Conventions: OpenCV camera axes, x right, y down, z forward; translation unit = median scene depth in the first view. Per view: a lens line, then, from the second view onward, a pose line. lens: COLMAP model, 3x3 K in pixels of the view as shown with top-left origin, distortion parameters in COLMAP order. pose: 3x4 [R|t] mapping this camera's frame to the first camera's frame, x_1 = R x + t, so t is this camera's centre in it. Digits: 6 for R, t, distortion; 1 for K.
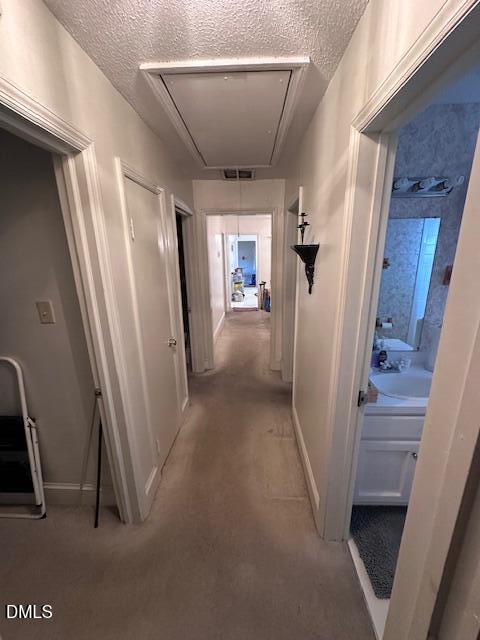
lens RADIAL K [[253.3, 0, 240.0], [0, 253.3, 320.0], [0, 0, 1]] dist [0.000729, -0.000167]
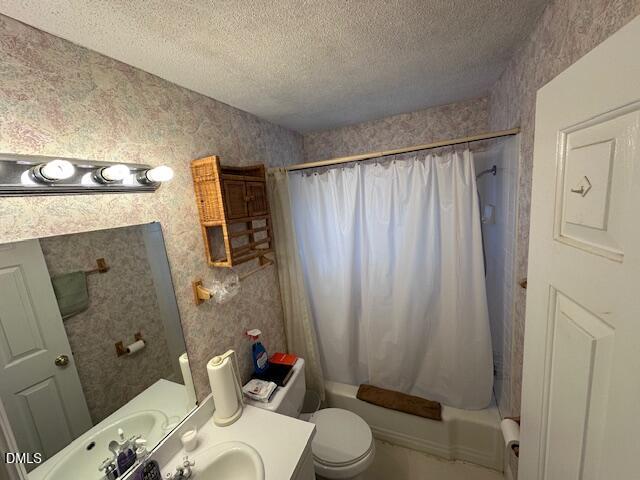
lens RADIAL K [[253.3, 0, 320.0], [0, 253.3, 240.0], [0, 0, 1]] dist [0.000729, -0.000167]
pose [[0.351467, -0.175815, 0.919543, 0.167819], [0.322583, 0.944802, 0.057347, -0.137096], [-0.878869, 0.276473, 0.388782, 0.201295]]
